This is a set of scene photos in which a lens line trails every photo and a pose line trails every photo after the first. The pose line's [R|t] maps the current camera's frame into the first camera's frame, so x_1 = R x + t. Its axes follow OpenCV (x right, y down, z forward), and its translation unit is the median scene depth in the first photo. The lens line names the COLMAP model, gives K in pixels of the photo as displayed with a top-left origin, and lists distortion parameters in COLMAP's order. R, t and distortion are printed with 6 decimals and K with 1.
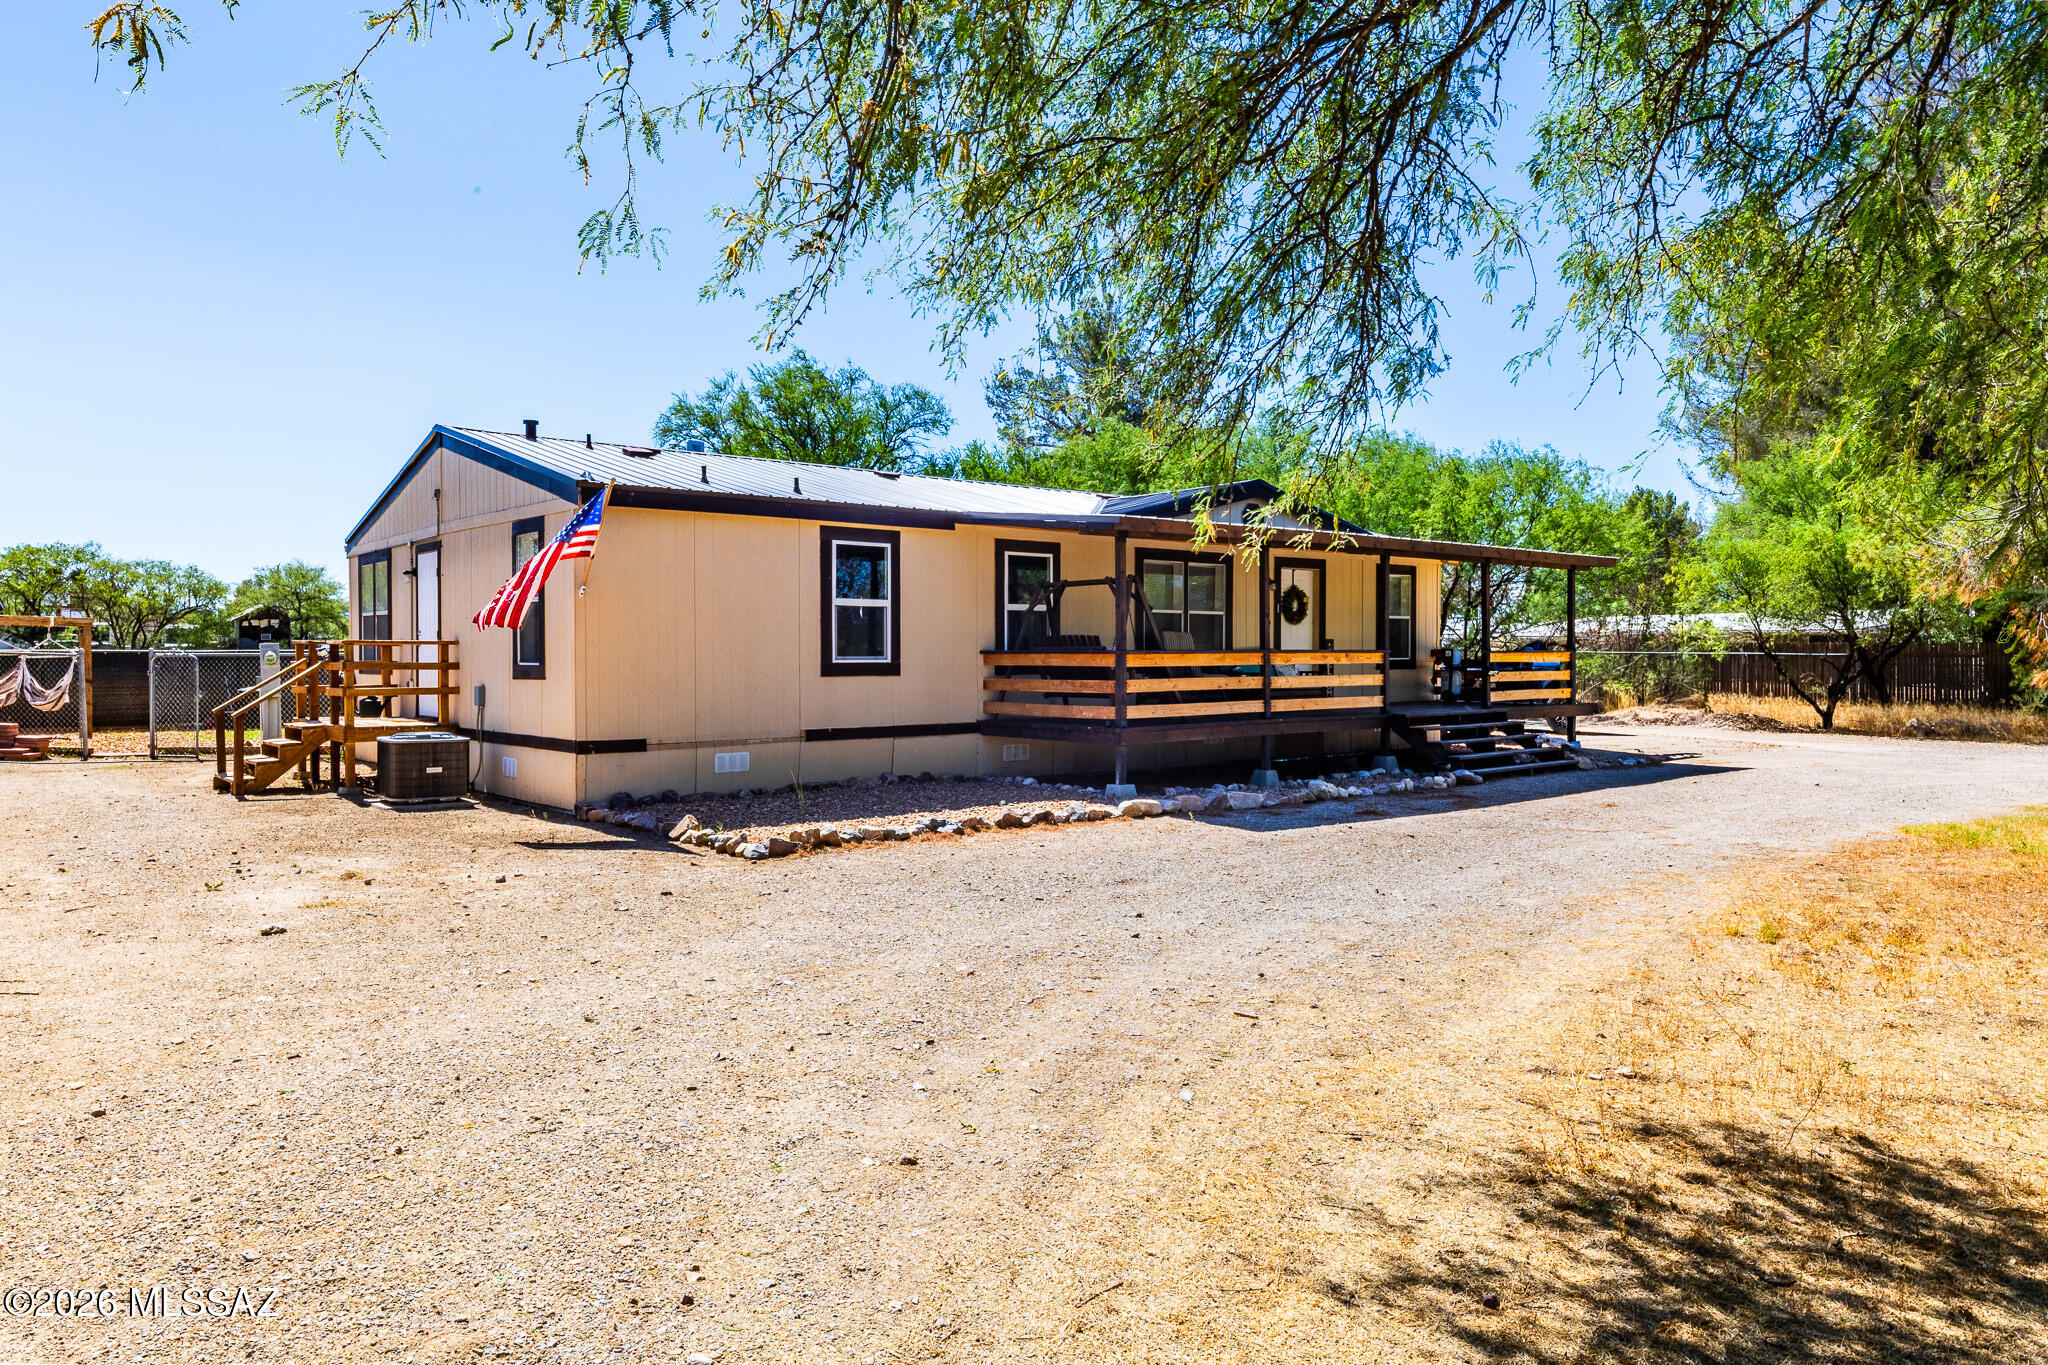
lens RADIAL K [[1341.7, 0, 1024.0], [0, 1341.7, 682.5], [0, 0, 1]] dist [0.000704, 0.000744]
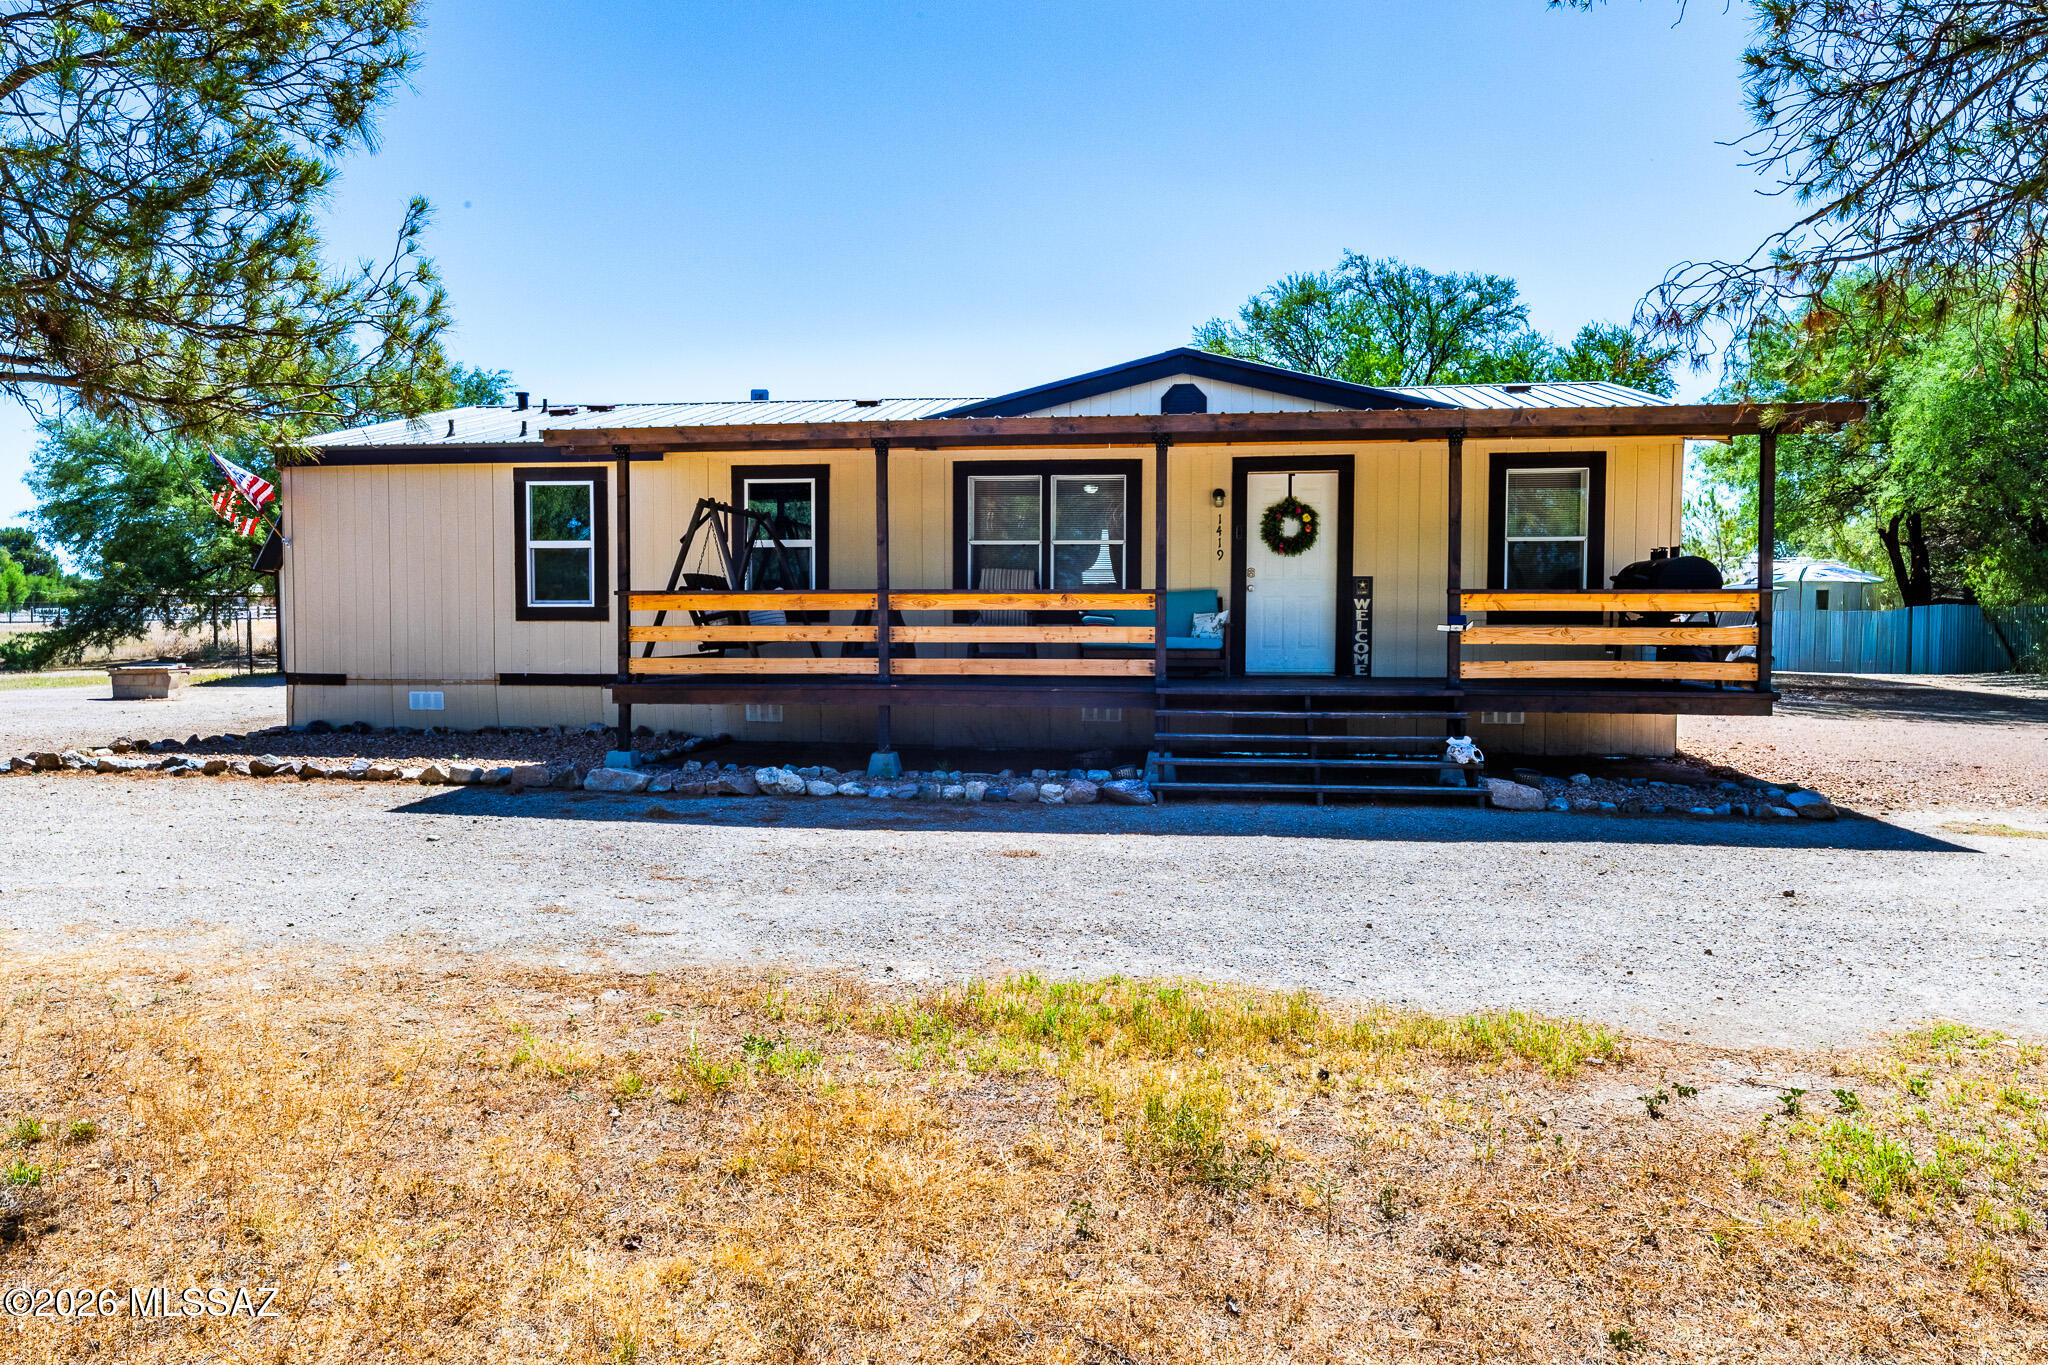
lens RADIAL K [[1341.7, 0, 1024.0], [0, 1341.7, 682.5], [0, 0, 1]] dist [0.000704, 0.000744]
pose [[0.678871, 0.039934, -0.733171, 0.801801], [-0.017803, 0.999122, 0.037936, -0.002876], [0.734042, -0.012701, 0.678985, 0.577506]]
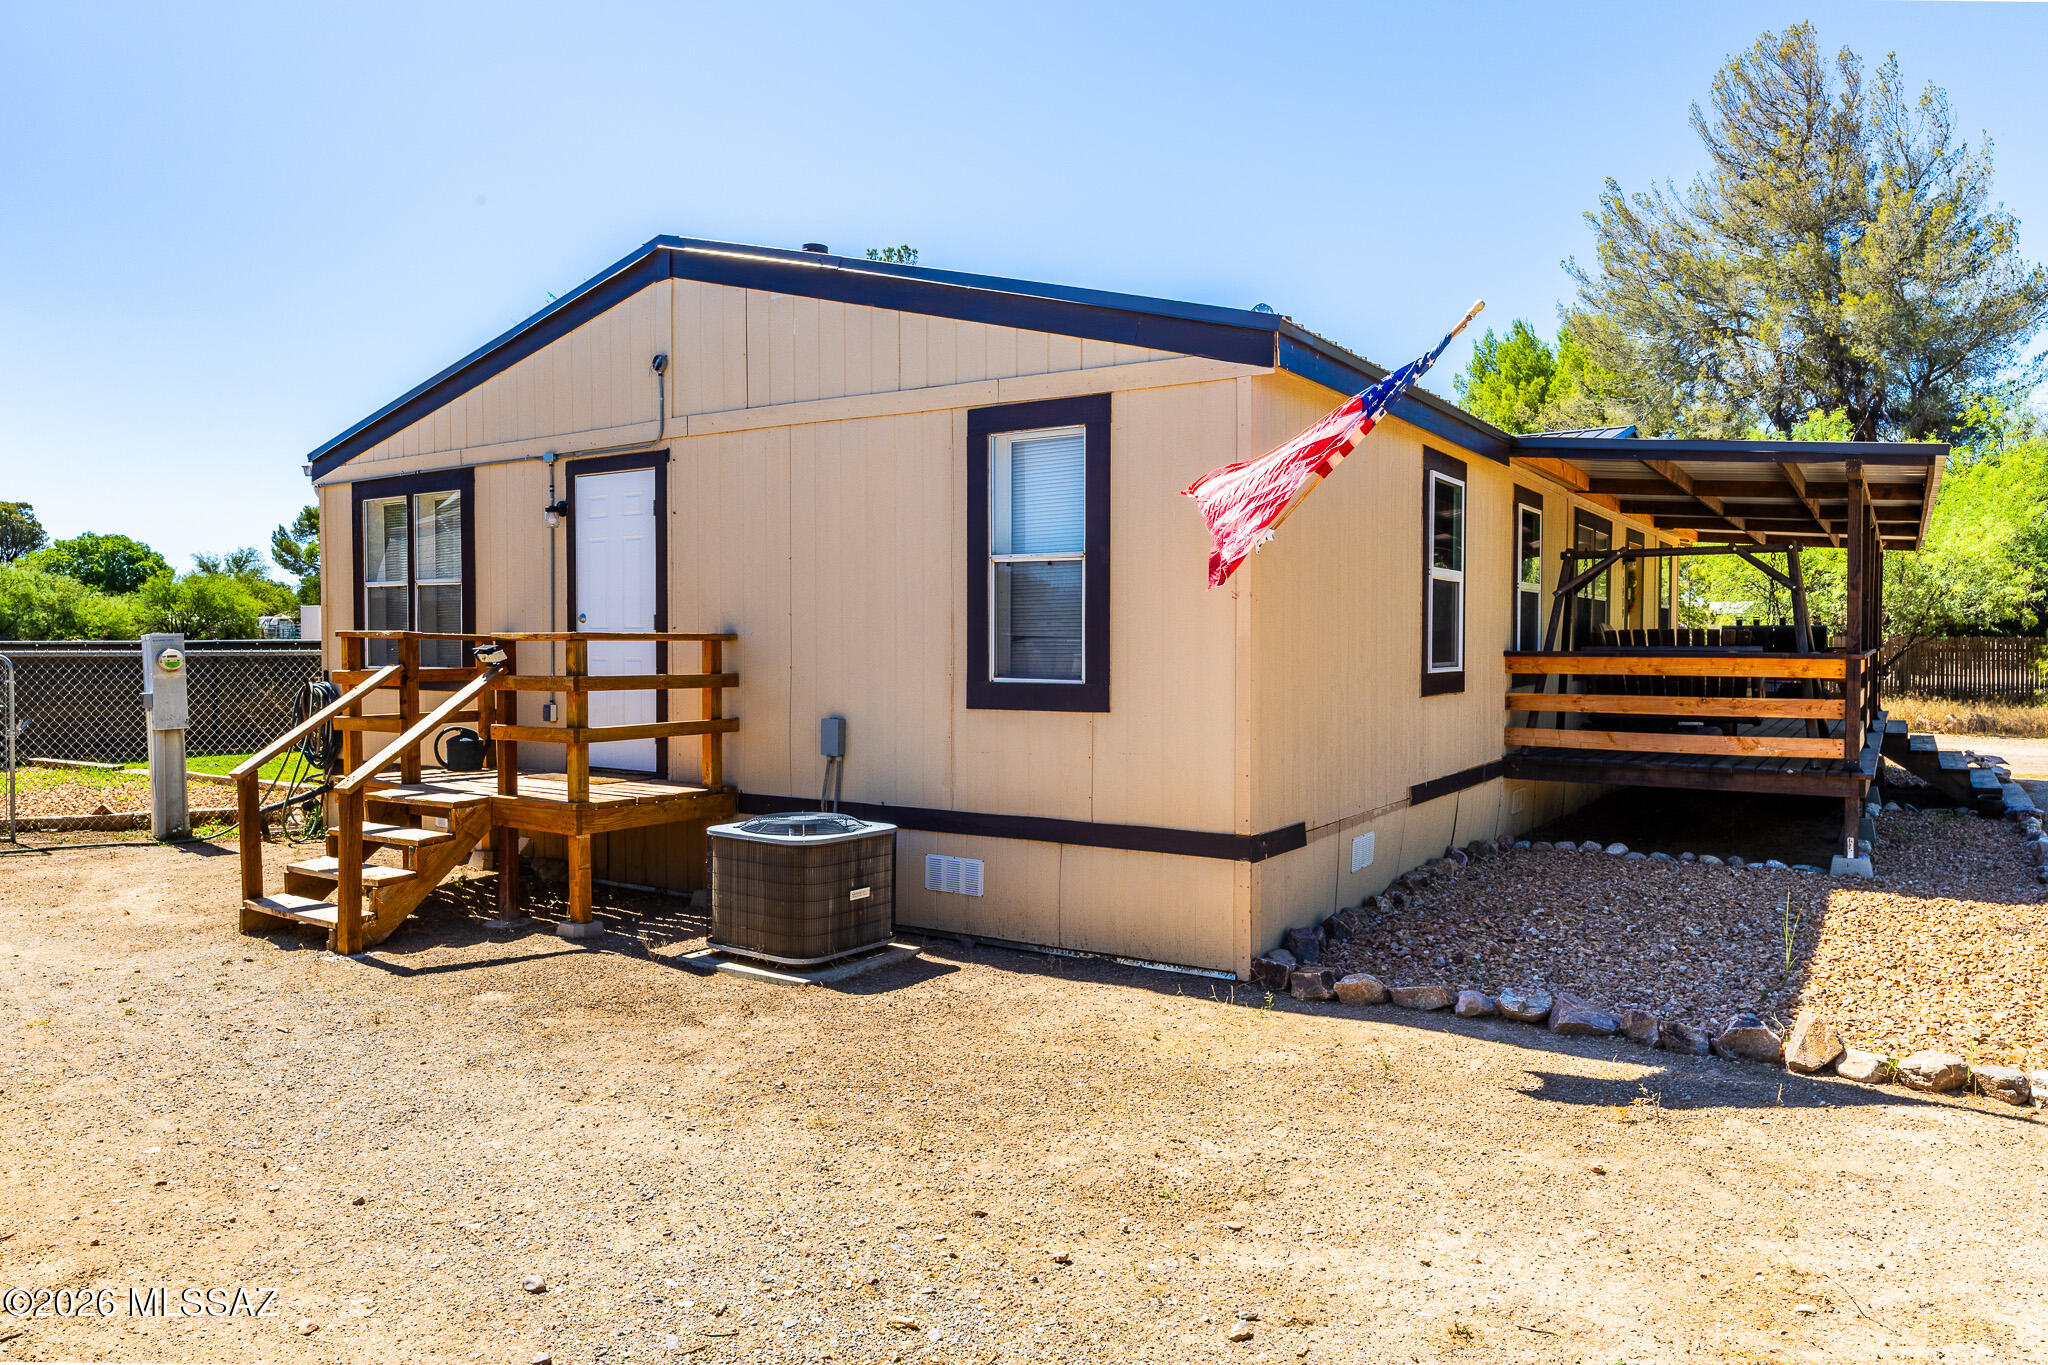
lens RADIAL K [[1341.7, 0, 1024.0], [0, 1341.7, 682.5], [0, 0, 1]] dist [0.000704, 0.000744]
pose [[0.959298, -0.006628, 0.282317, -0.472976], [0.003905, 0.999940, 0.010207, -0.016831], [-0.282368, -0.008689, 0.959267, 0.455882]]
